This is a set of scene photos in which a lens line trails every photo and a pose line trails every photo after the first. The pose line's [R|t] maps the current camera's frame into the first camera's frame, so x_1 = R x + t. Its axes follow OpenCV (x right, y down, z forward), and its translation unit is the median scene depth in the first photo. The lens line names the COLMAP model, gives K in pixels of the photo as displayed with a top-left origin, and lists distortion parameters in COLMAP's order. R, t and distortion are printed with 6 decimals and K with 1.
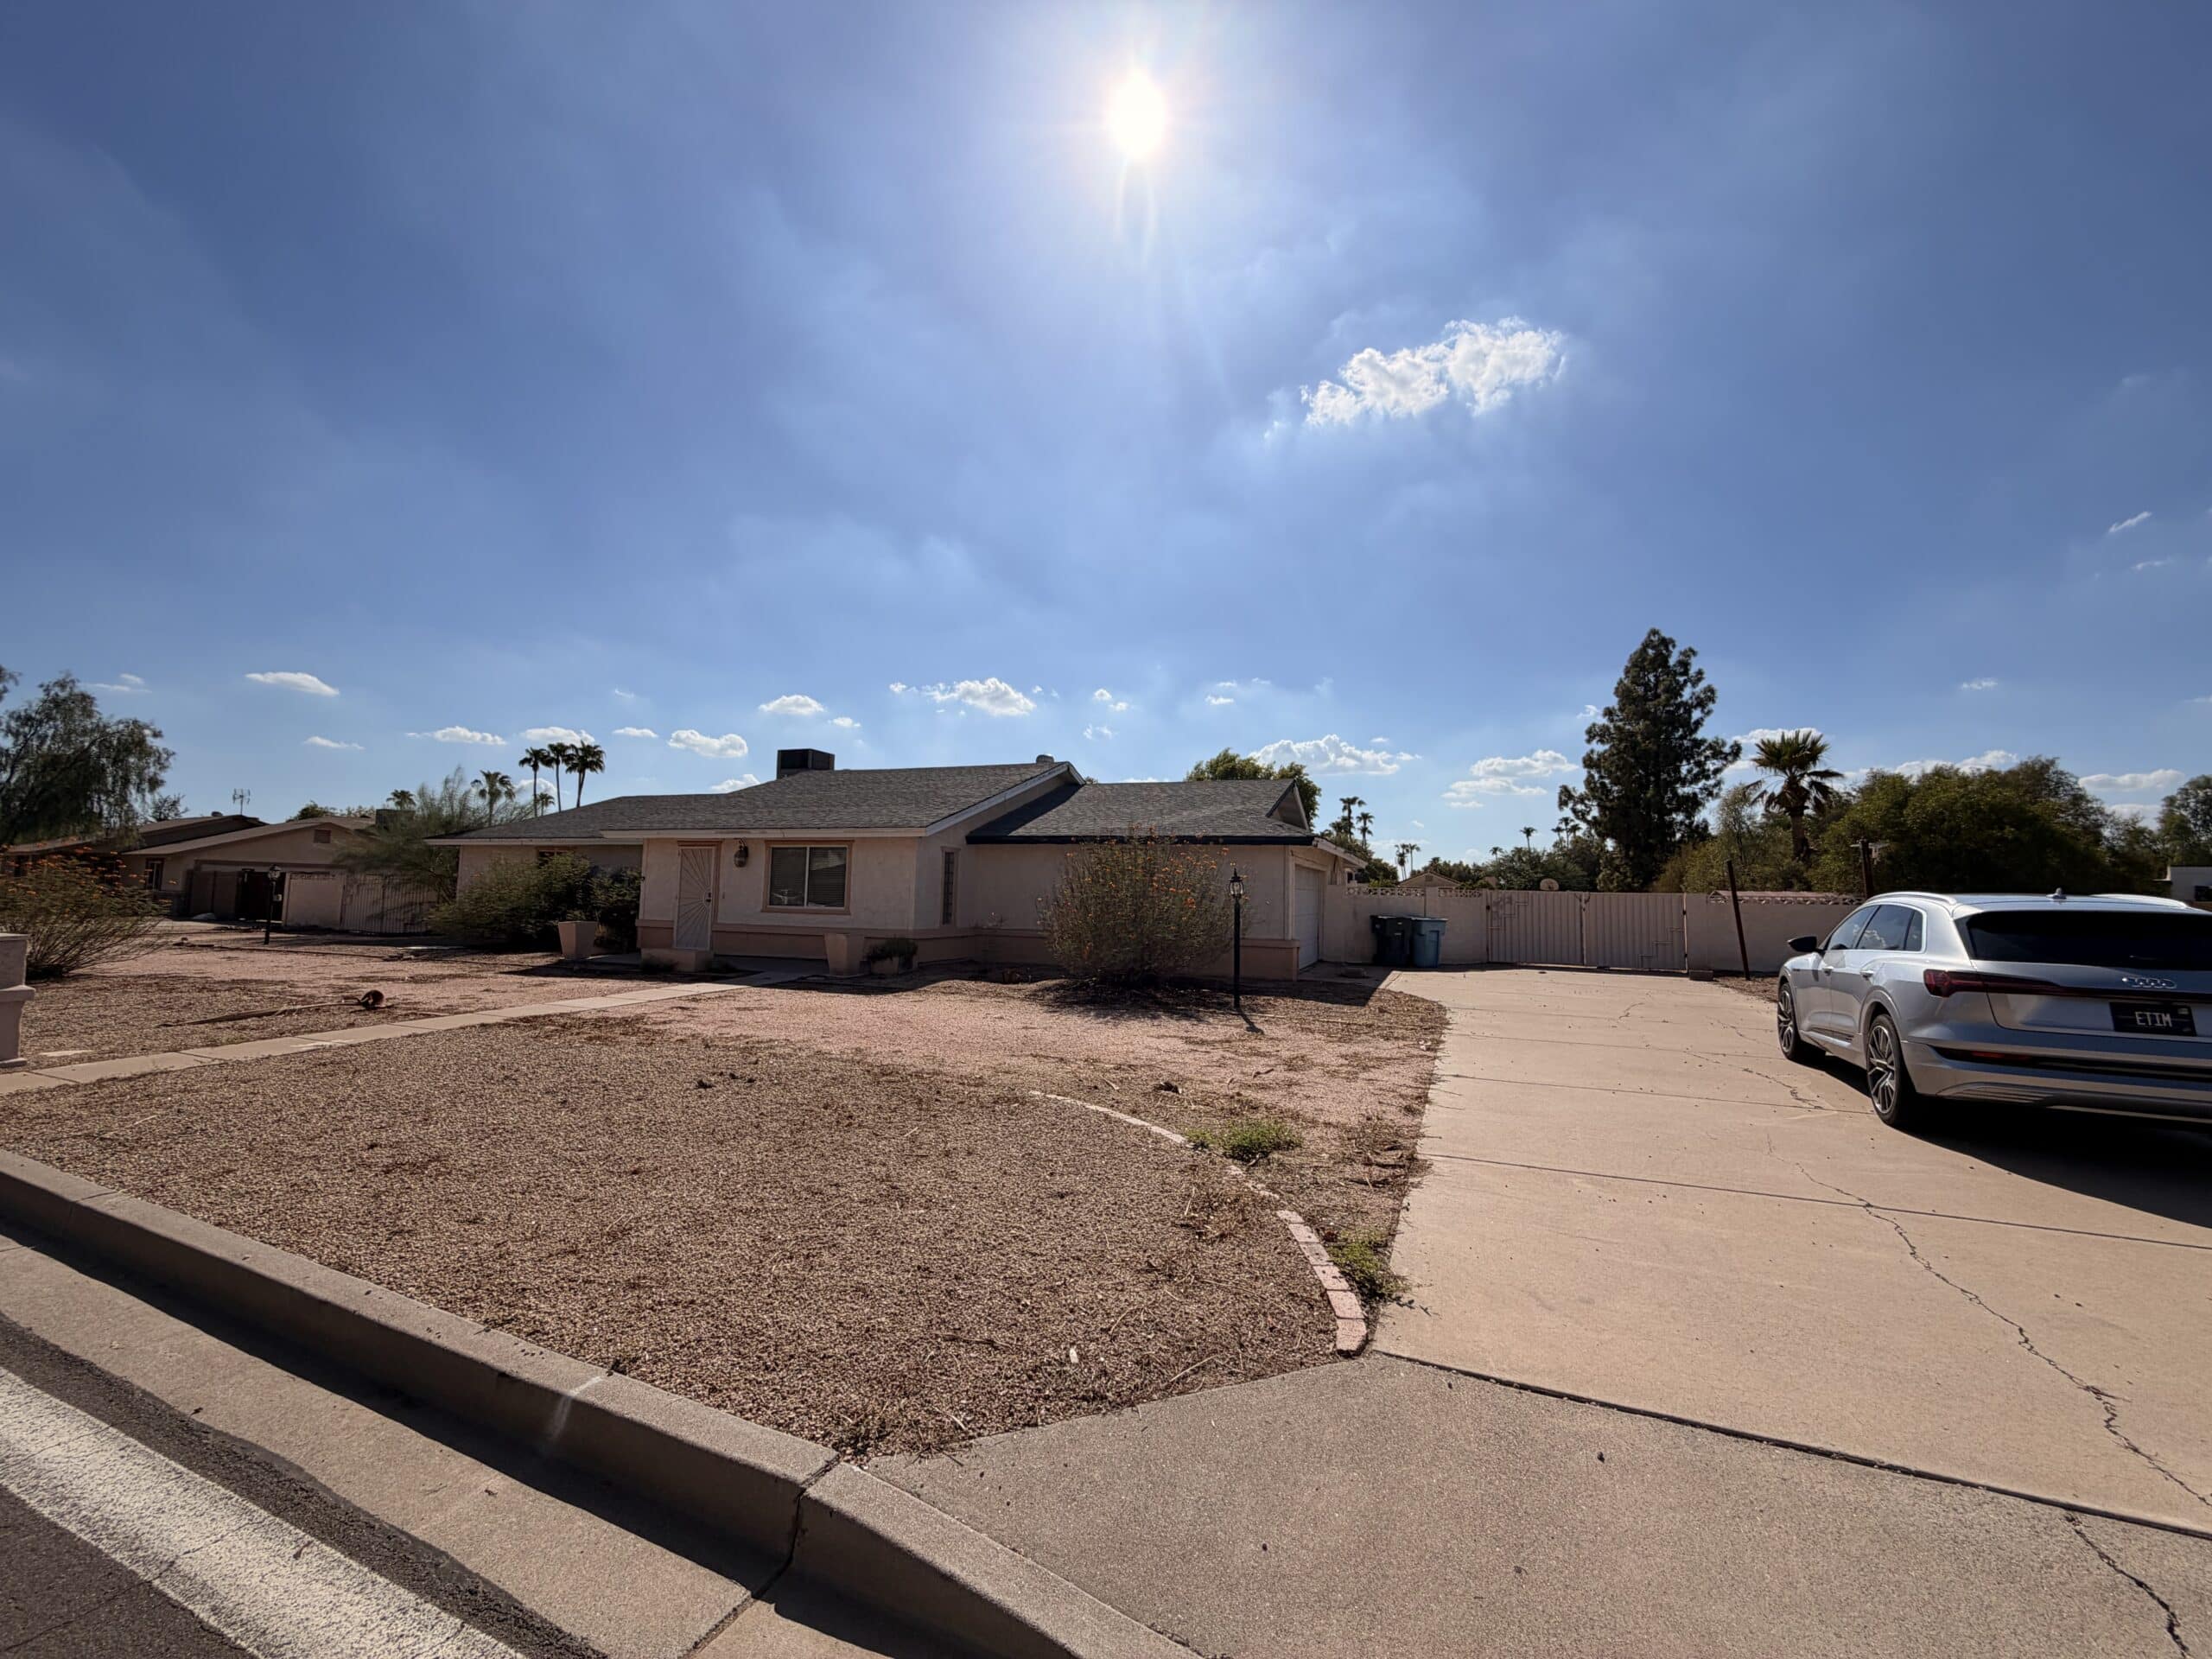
lens RADIAL K [[879.8, 0, 1101.2], [0, 879.8, 829.0], [0, 0, 1]] dist [-0.001269, 0.000144]
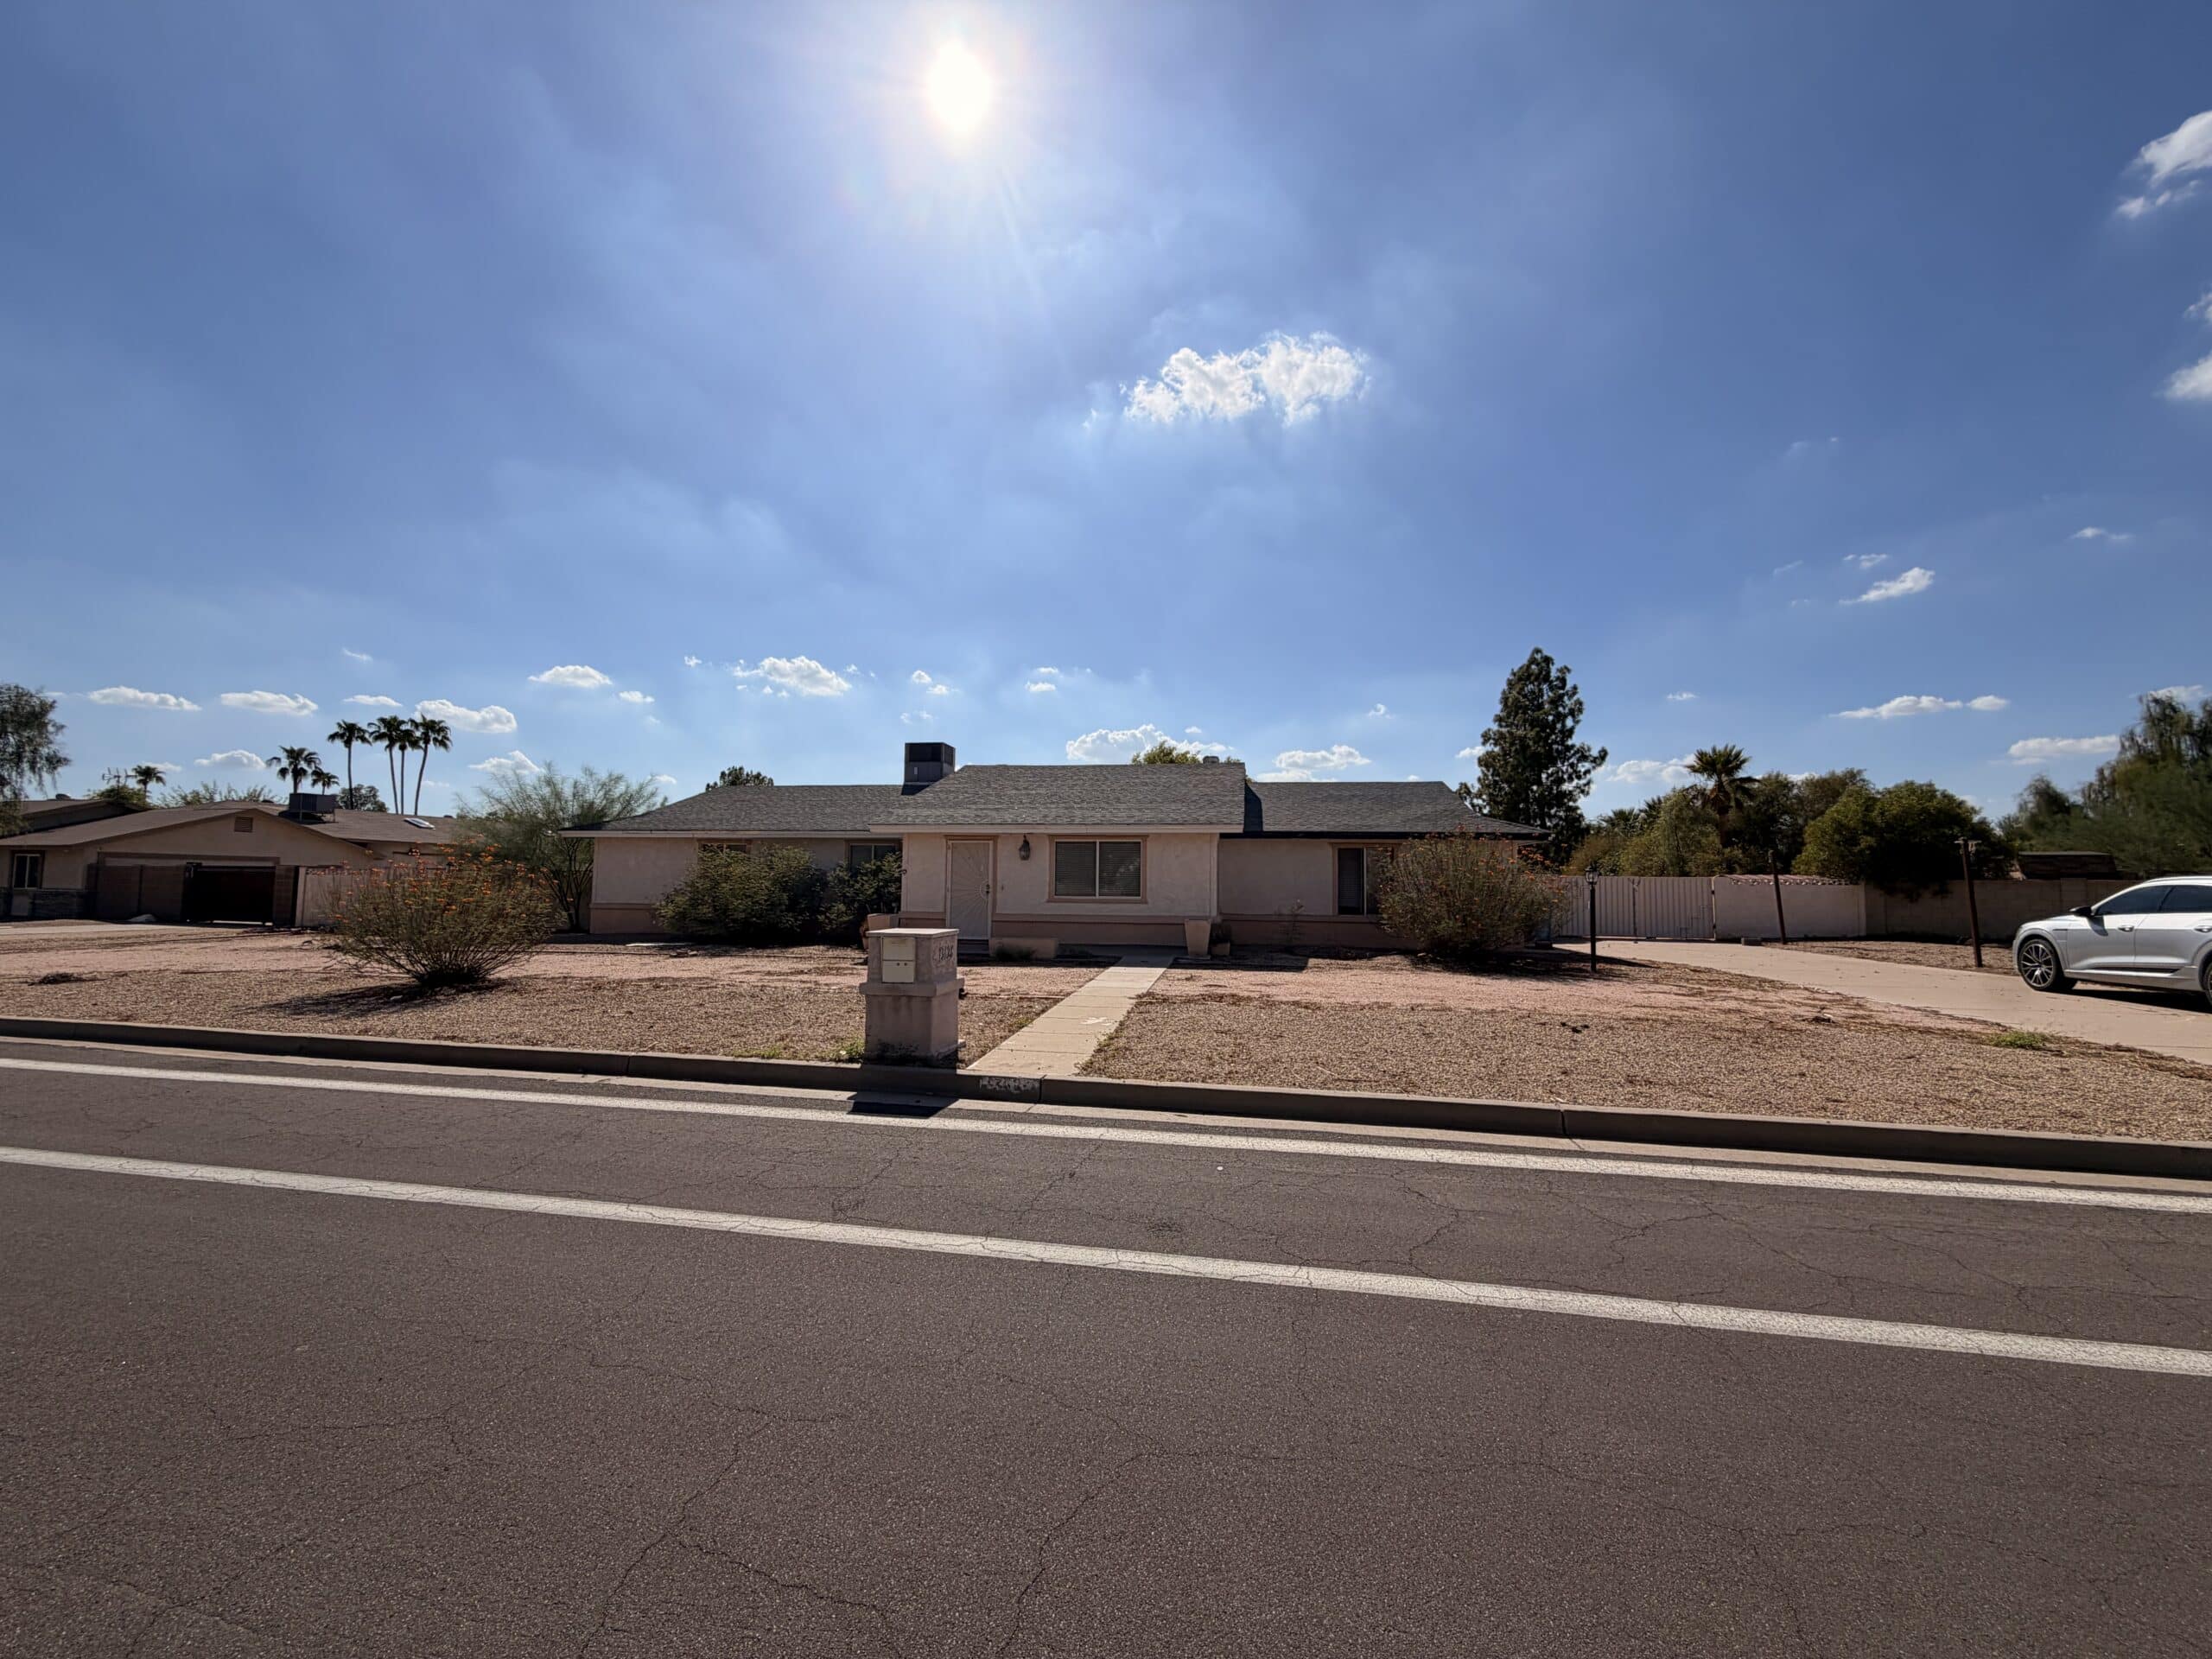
lens RADIAL K [[870.6, 0, 1103.2], [0, 870.6, 848.6], [0, 0, 1]] dist [0.012798, 0.000016]
pose [[0.980011, -0.002094, 0.198930, -0.161222], [-0.005305, 0.999314, 0.036654, -0.003182], [-0.198870, -0.036976, 0.979328, -0.019582]]
